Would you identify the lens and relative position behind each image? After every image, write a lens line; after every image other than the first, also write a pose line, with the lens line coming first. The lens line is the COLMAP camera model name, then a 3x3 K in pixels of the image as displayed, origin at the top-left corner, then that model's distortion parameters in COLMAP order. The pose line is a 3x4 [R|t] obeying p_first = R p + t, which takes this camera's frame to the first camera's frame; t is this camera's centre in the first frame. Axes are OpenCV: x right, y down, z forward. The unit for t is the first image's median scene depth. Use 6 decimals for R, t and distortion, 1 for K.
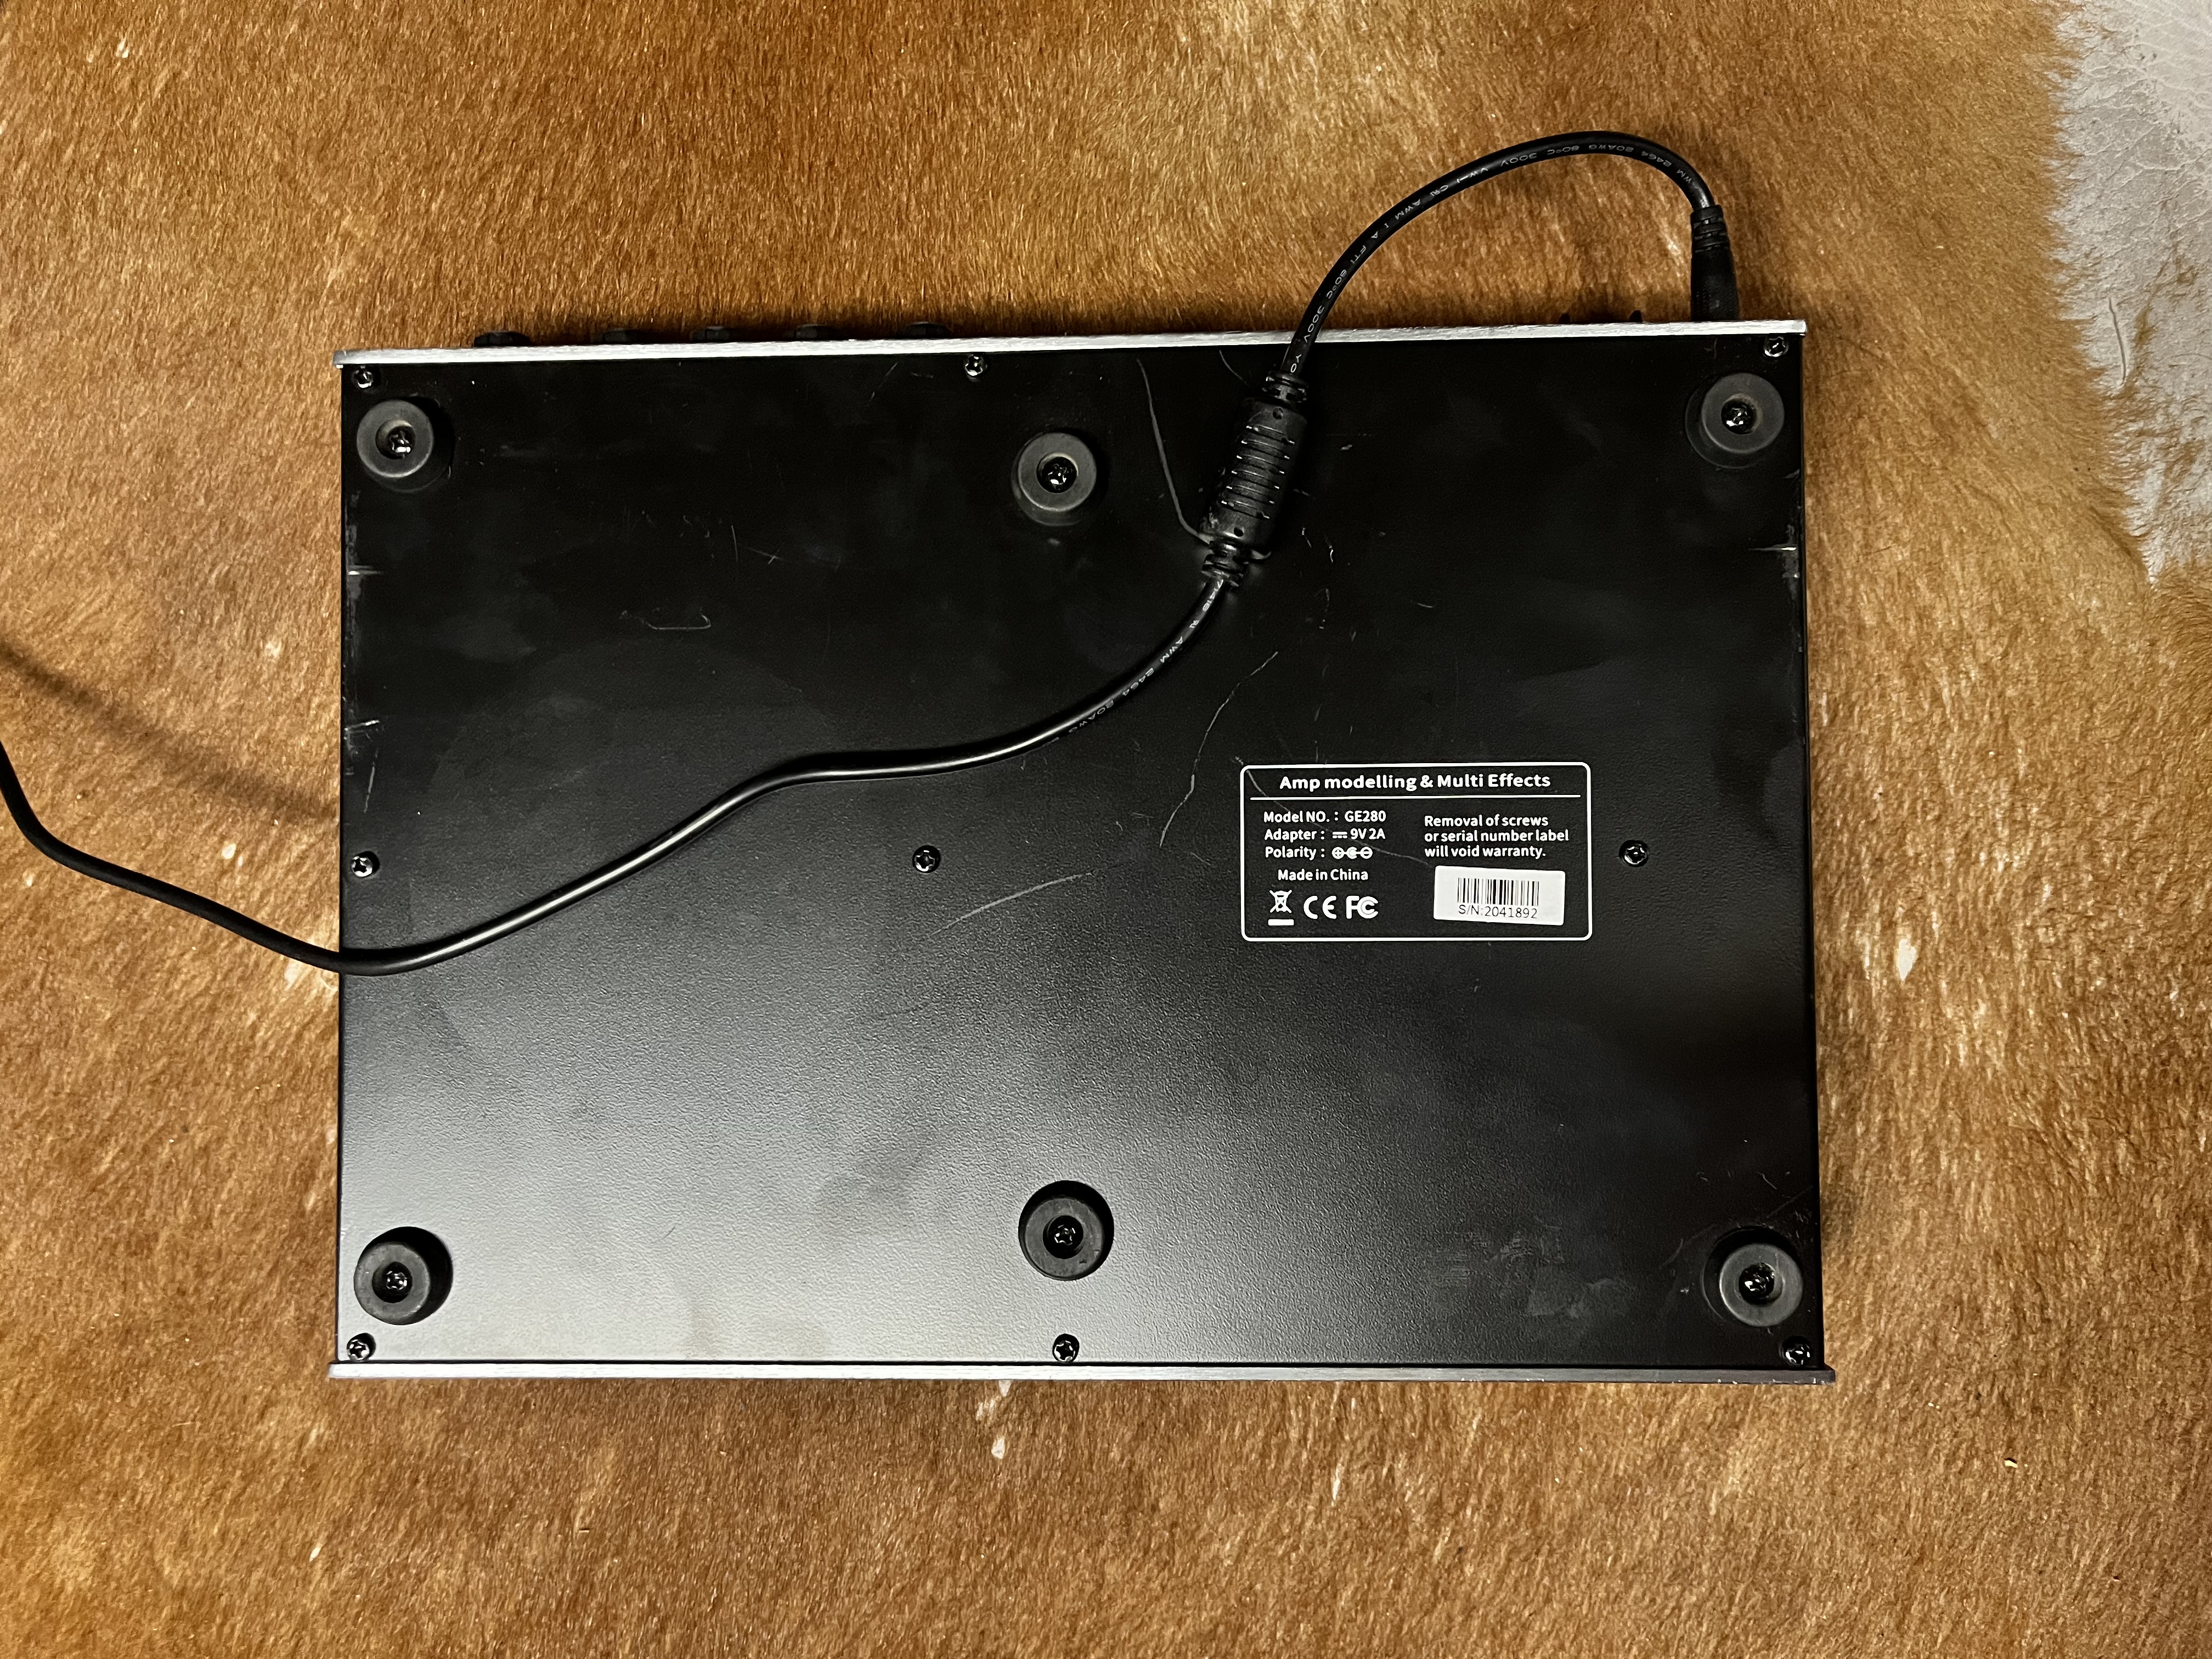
lens RADIAL K [[1665.5, 0, 1107.2], [0, 1665.5, 866.1], [0, 0, 1]] dist [0.044942, -0.076618]
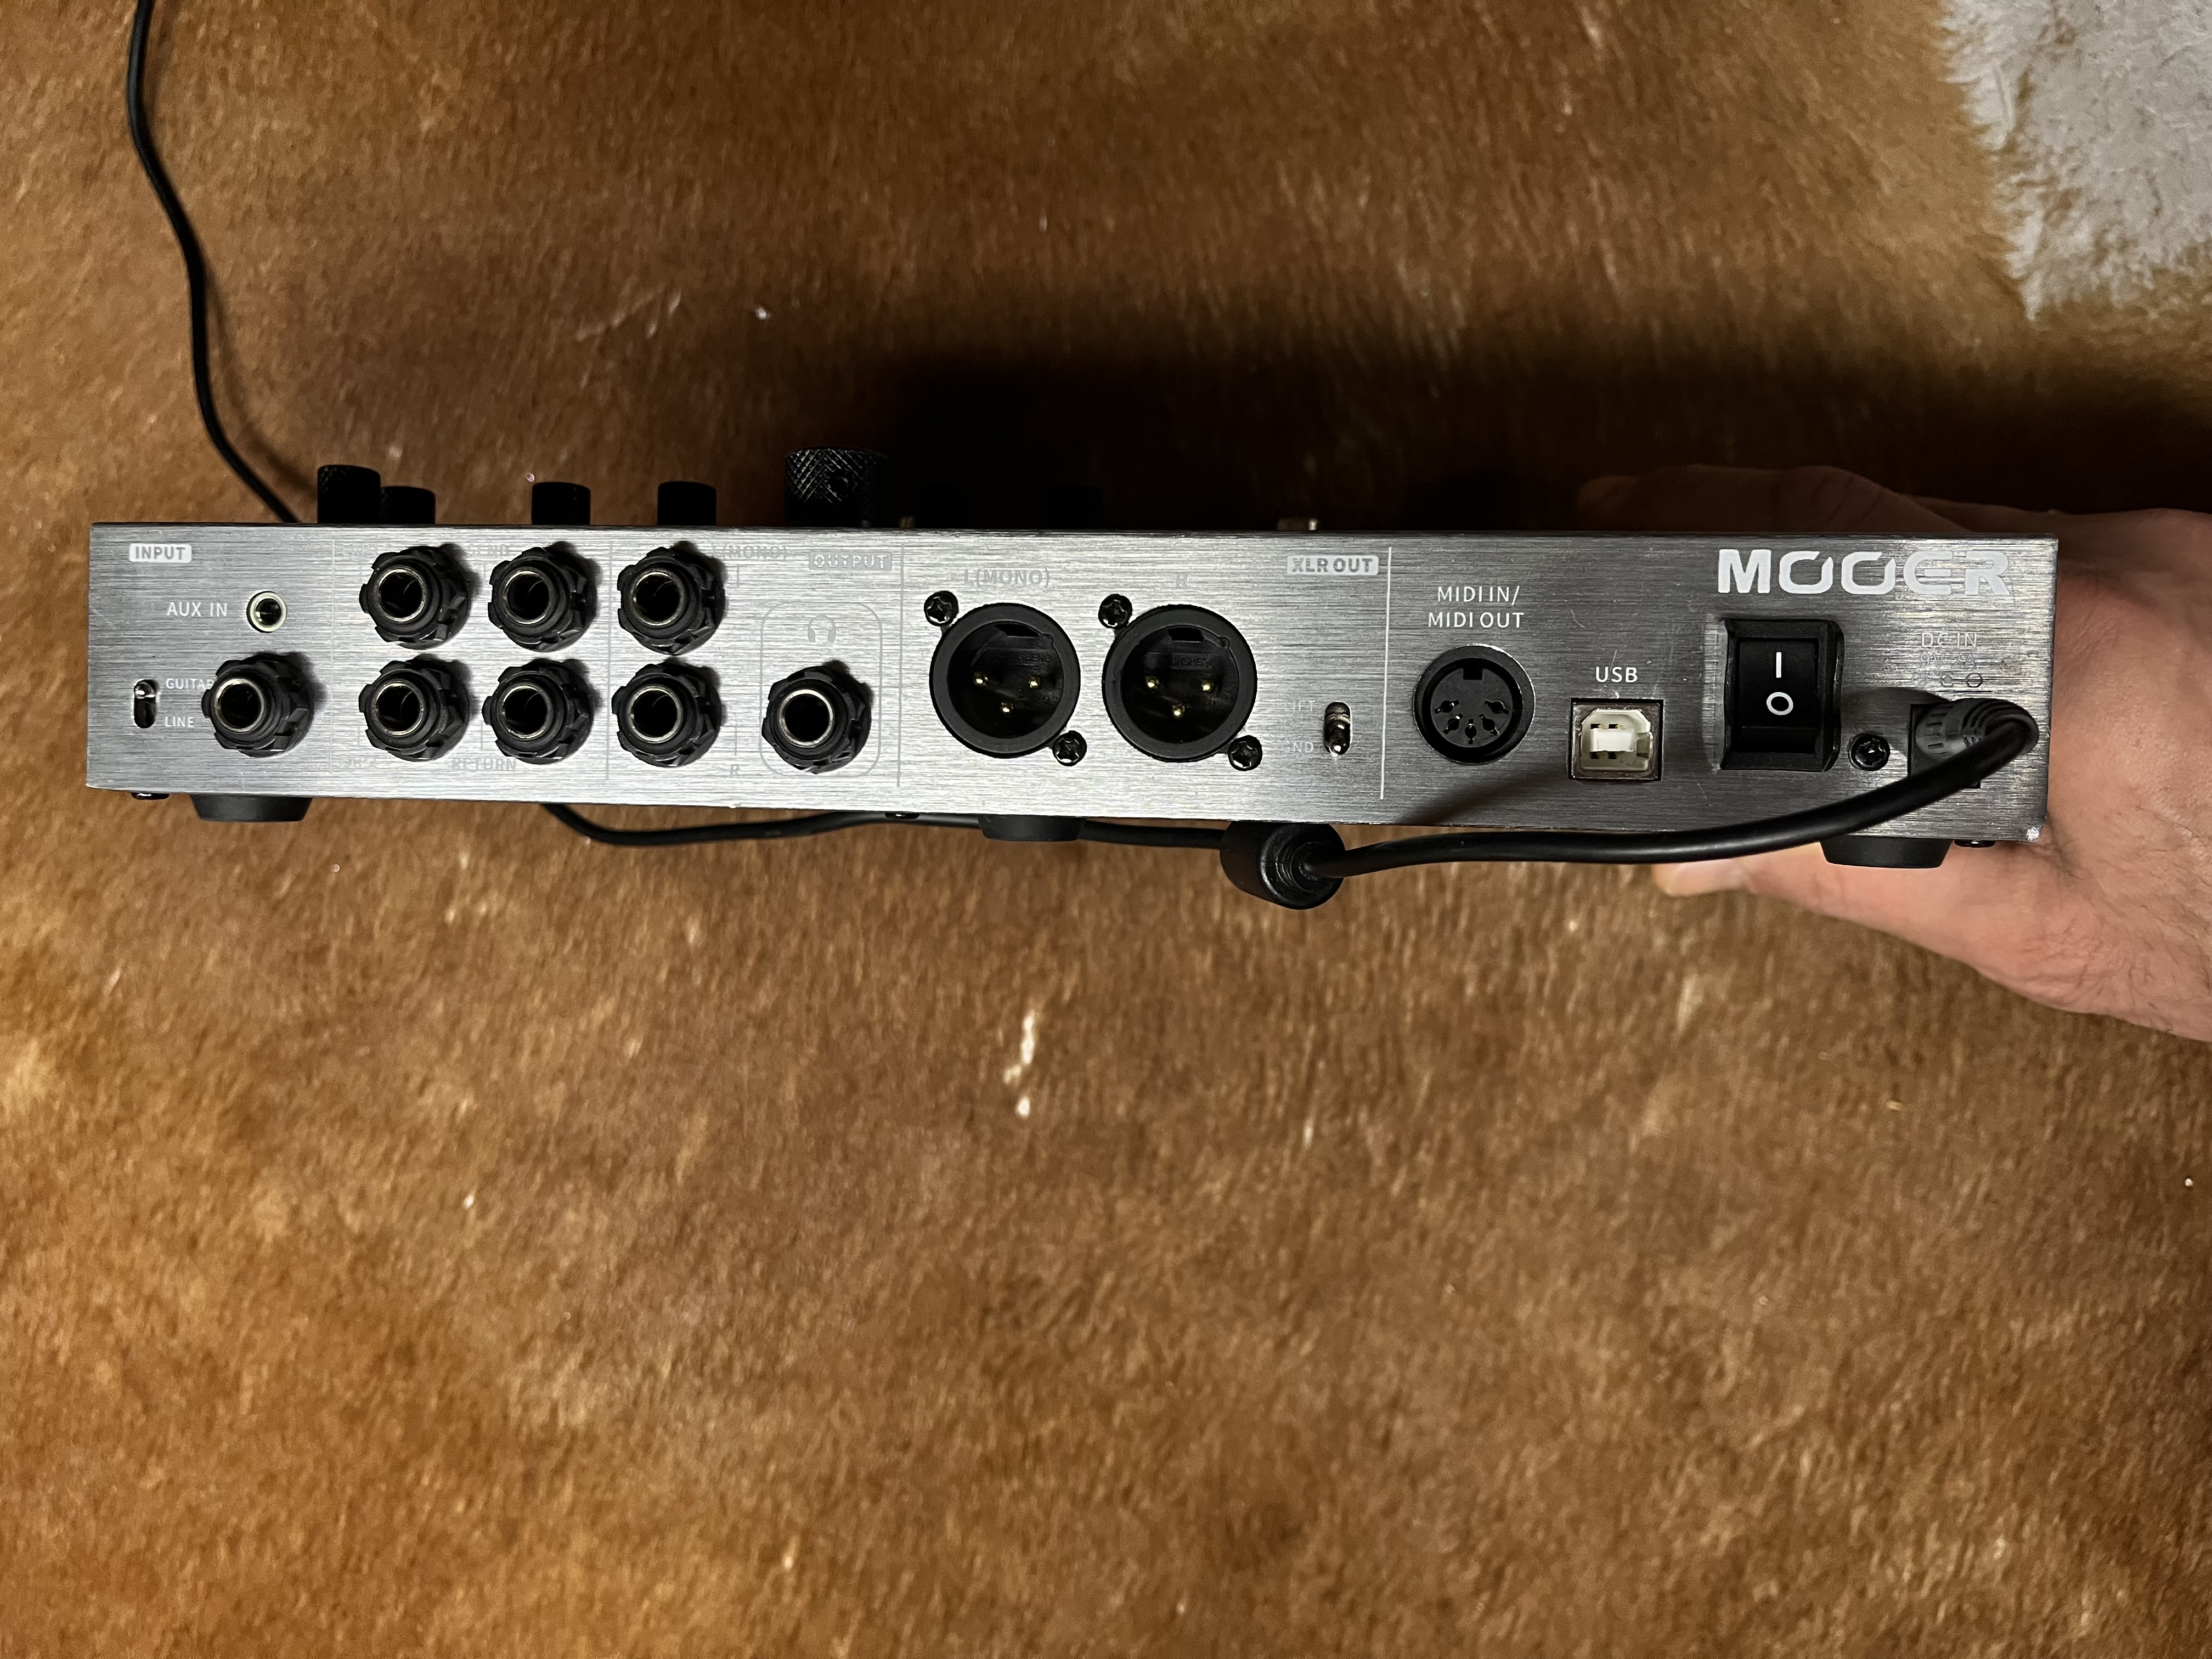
lens RADIAL K [[1665.5, 0, 1107.2], [0, 1665.5, 866.1], [0, 0, 1]] dist [0.044942, -0.076618]
pose [[0.999401, -0.033359, 0.009199, -0.011249], [0.031462, 0.986650, 0.159790, -0.010320], [-0.014407, -0.159405, 0.987108, -0.158122]]
